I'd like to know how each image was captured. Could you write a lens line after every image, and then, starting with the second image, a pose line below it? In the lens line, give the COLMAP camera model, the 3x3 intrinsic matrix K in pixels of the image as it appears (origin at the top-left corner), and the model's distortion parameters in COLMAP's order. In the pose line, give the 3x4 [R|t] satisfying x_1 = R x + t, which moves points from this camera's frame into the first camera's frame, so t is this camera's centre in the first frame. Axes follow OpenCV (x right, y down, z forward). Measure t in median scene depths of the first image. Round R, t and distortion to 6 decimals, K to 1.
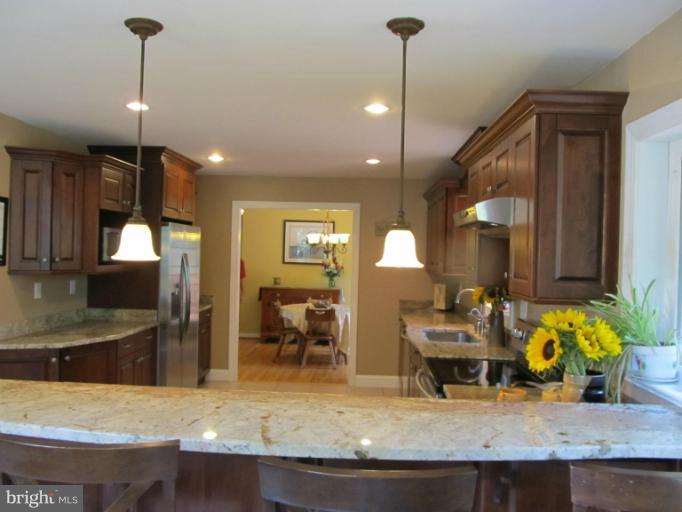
lens RADIAL K [[564.2, 0, 338.8], [0, 564.2, 255.6], [0, 0, 1]] dist [-0.064726, 0.028899]
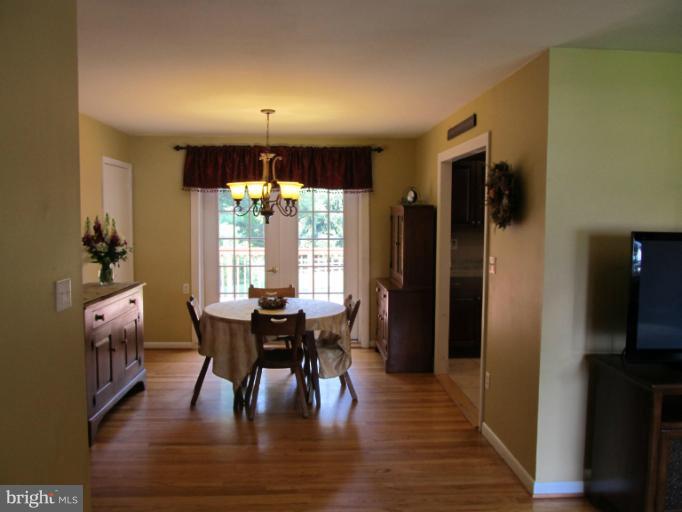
lens RADIAL K [[564.2, 0, 340.5], [0, 564.2, 250.5], [0, 0, 1]] dist [-0.064726, 0.028899]
pose [[-0.090204, -0.091918, 0.991673, -0.519008], [0.004292, 0.995687, 0.092680, -0.017528], [-0.995914, 0.012616, -0.089420, 0.829454]]
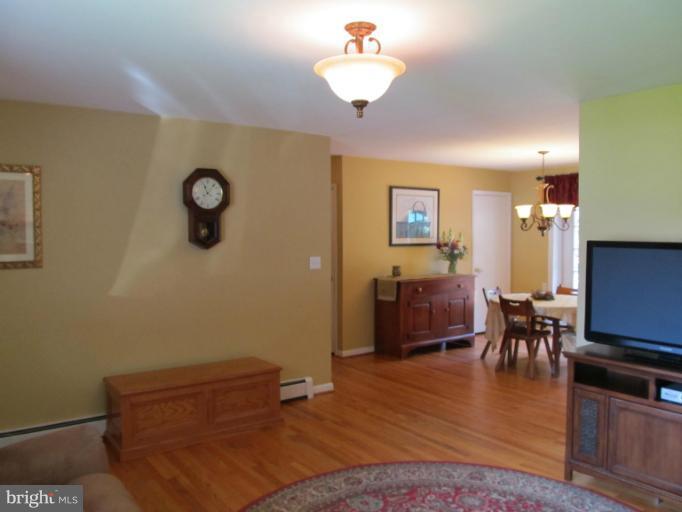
lens RADIAL K [[564.2, 0, 342.6], [0, 564.2, 256.3], [0, 0, 1]] dist [-0.064726, 0.028899]
pose [[0.783173, -0.061456, 0.618760, -0.611332], [0.032100, 0.997773, 0.058471, -0.017888], [-0.620975, -0.025931, 0.783401, 0.478380]]
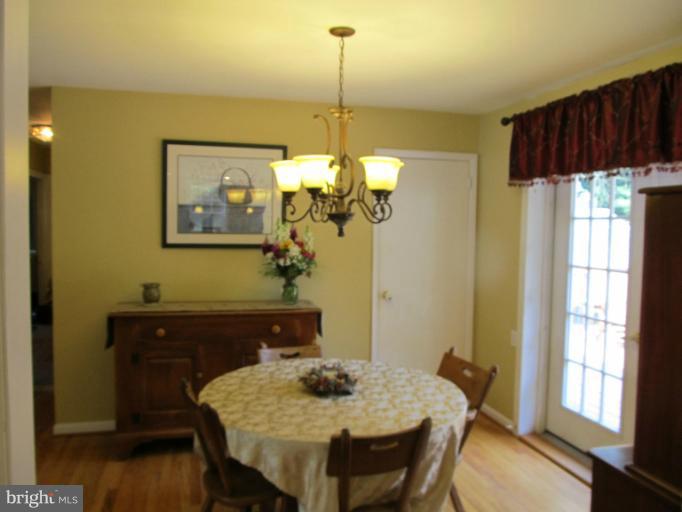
lens RADIAL K [[564.2, 0, 338.6], [0, 564.2, 256.9], [0, 0, 1]] dist [-0.064726, 0.028899]
pose [[0.955660, -0.032327, 0.292691, -0.098788], [0.014507, 0.997917, 0.062852, -0.002794], [-0.294114, -0.055819, 0.954139, 0.587123]]
